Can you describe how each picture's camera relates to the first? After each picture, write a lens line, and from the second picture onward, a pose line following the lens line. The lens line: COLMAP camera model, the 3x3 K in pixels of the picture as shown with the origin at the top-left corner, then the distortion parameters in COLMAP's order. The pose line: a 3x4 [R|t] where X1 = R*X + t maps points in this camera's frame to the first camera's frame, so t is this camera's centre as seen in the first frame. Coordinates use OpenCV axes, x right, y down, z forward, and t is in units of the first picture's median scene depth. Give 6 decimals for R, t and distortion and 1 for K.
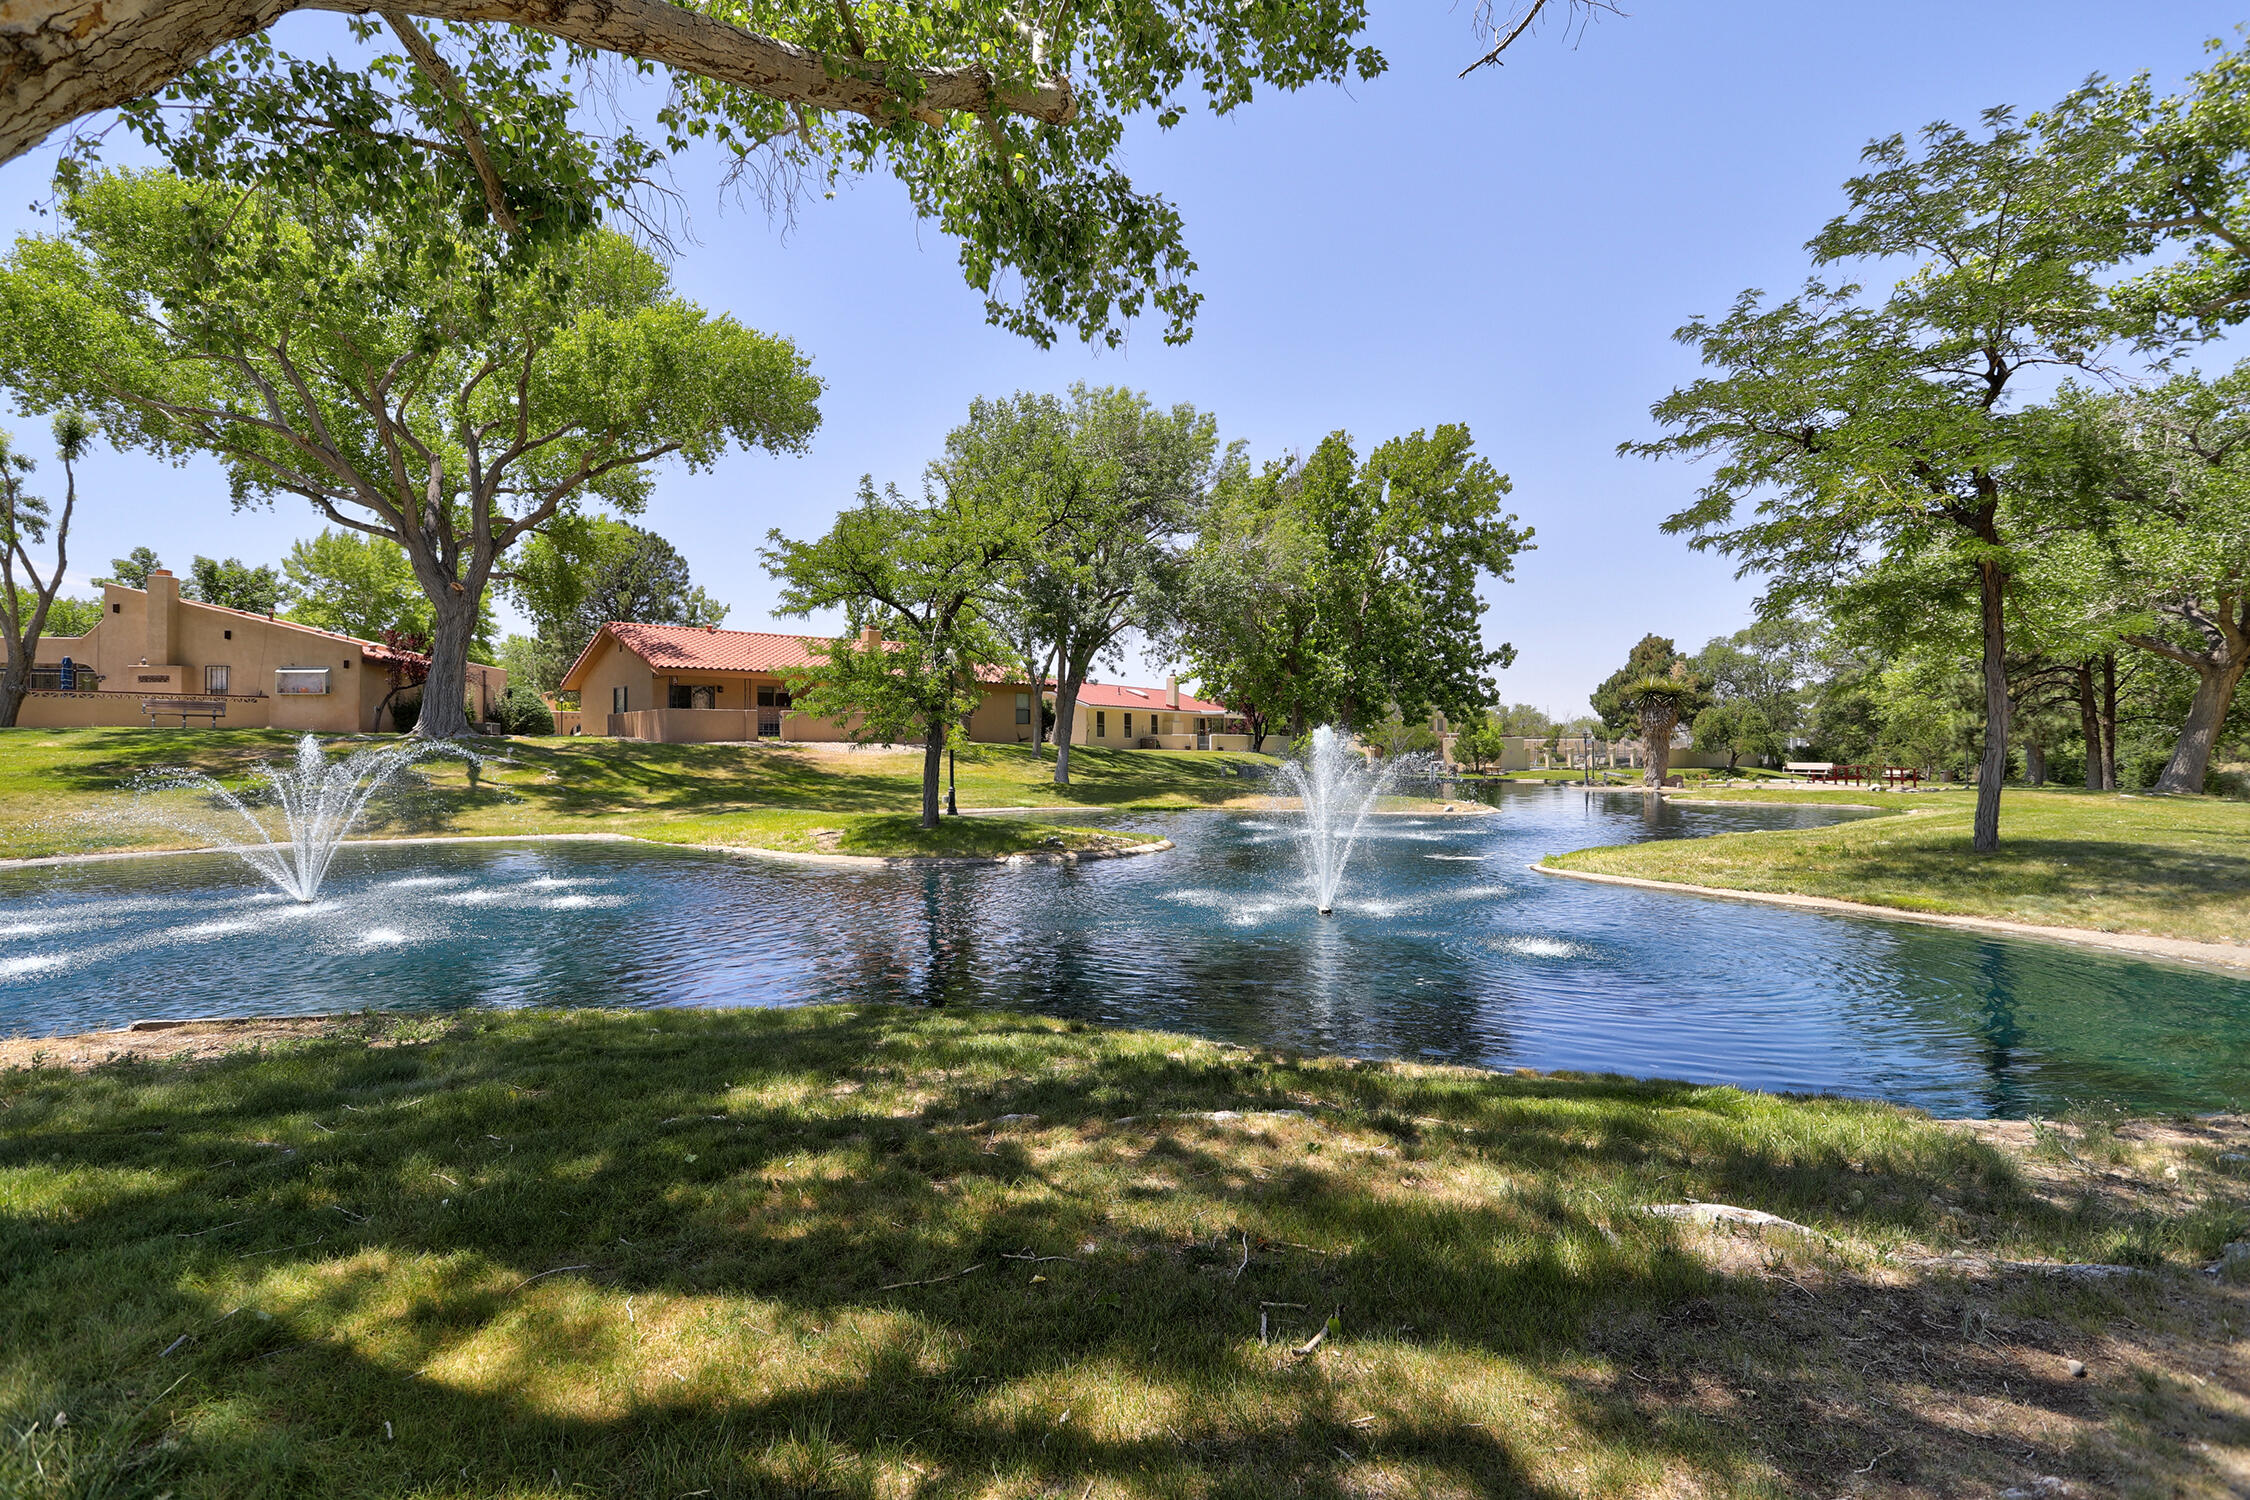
lens RADIAL K [[1094.8, 0, 1126.3], [0, 1094.8, 752.6], [0, 0, 1]] dist [0.003081, 0.001022]
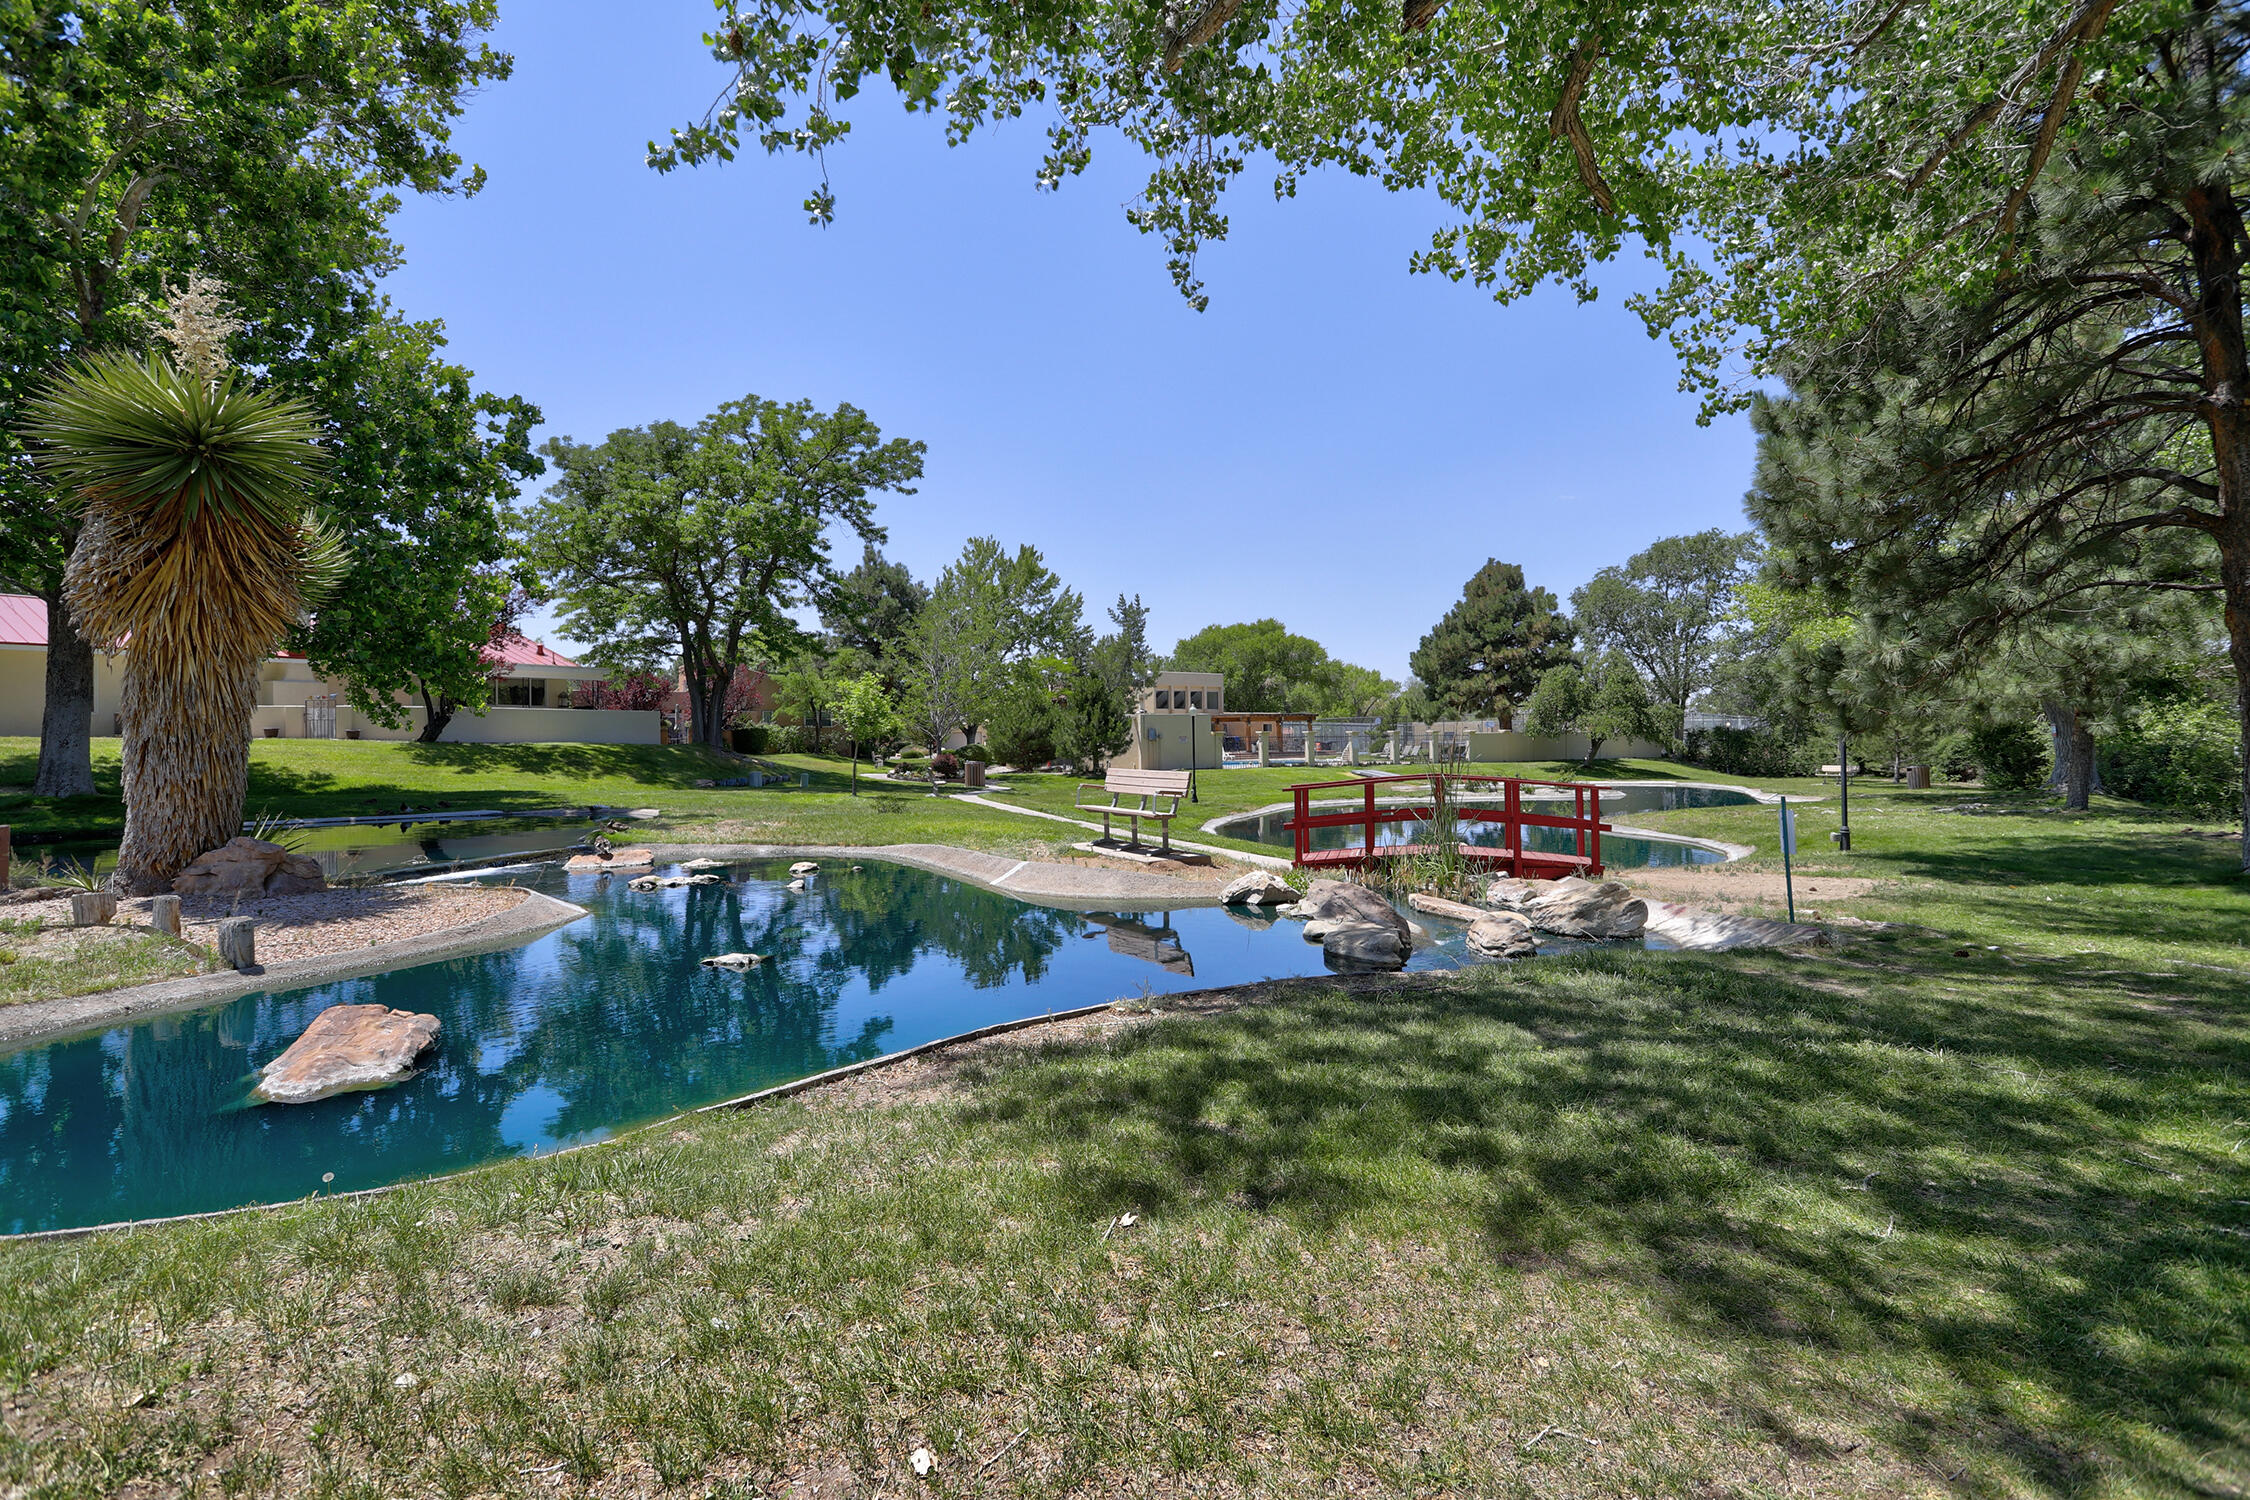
lens RADIAL K [[1094.8, 0, 1131.5], [0, 1094.8, 747.3], [0, 0, 1]] dist [0.003081, 0.001022]
pose [[0.999572, -0.006242, -0.028575, 0.298671], [0.006375, 0.999969, 0.004563, 0.001482], [0.028546, -0.004743, 0.999581, 0.353418]]
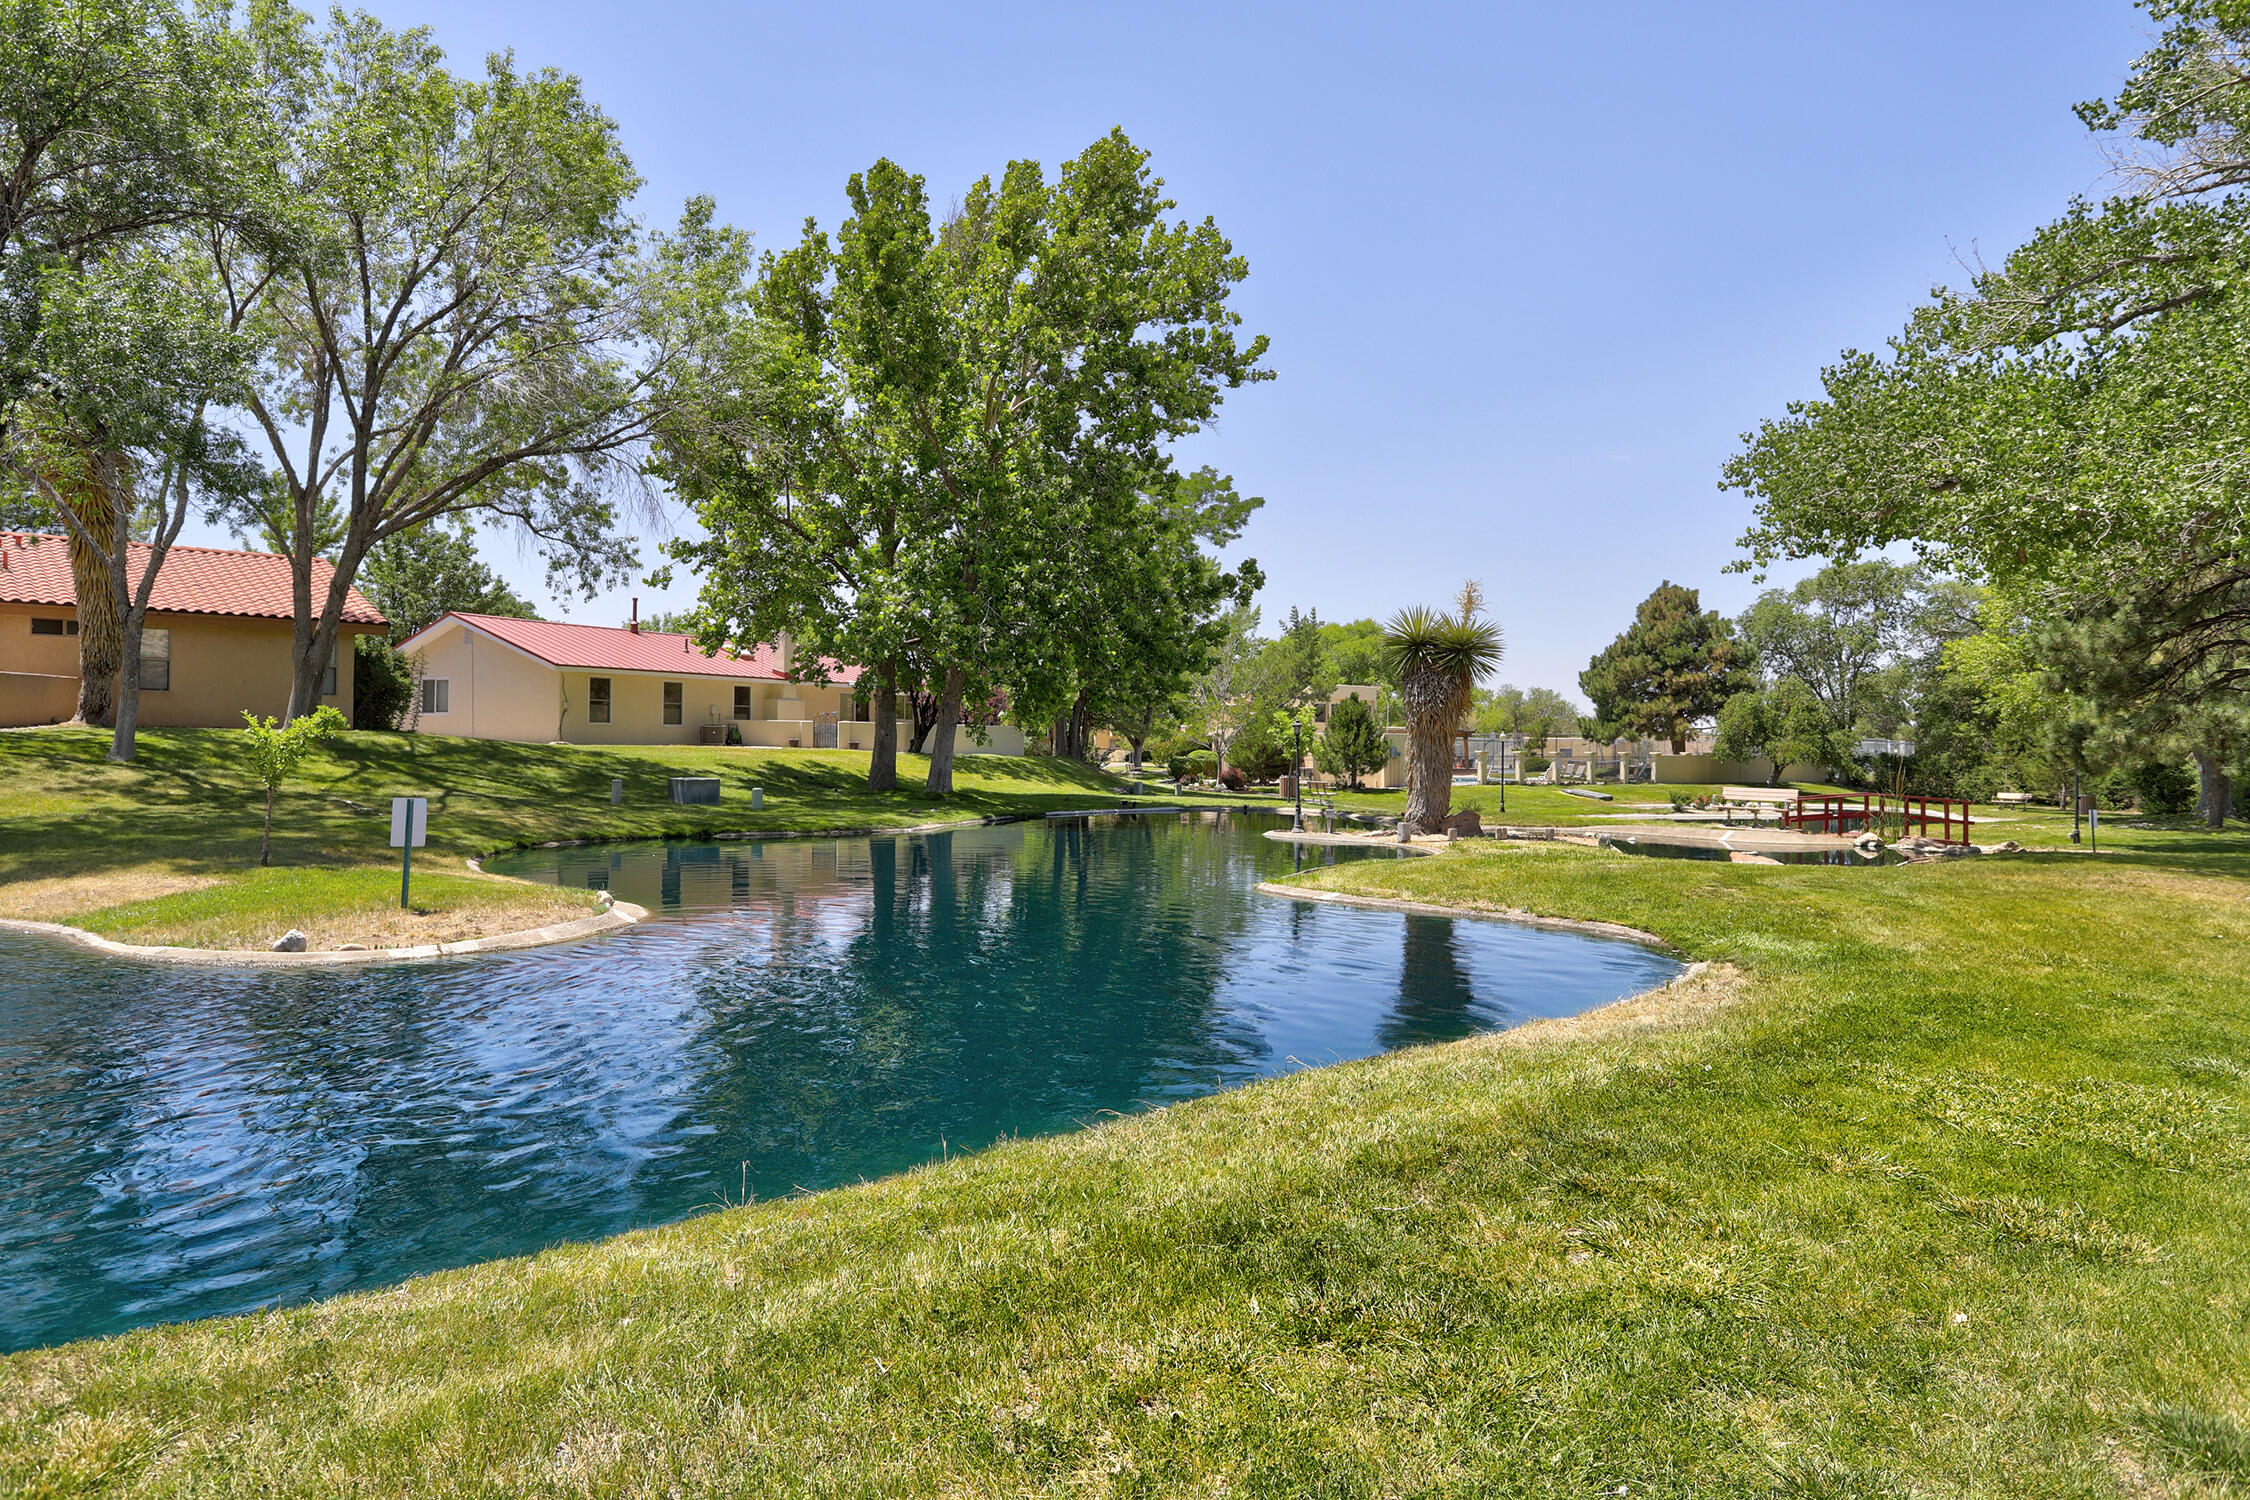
lens RADIAL K [[1388.9, 0, 1106.7], [0, 1388.9, 750.9], [0, 0, 1]] dist [-0.007695, -0.000768]
pose [[0.999905, 0.013742, -0.001226, 0.148388], [-0.013739, 0.999903, 0.002429, -0.002548], [0.001259, -0.002412, 0.999996, 0.161939]]
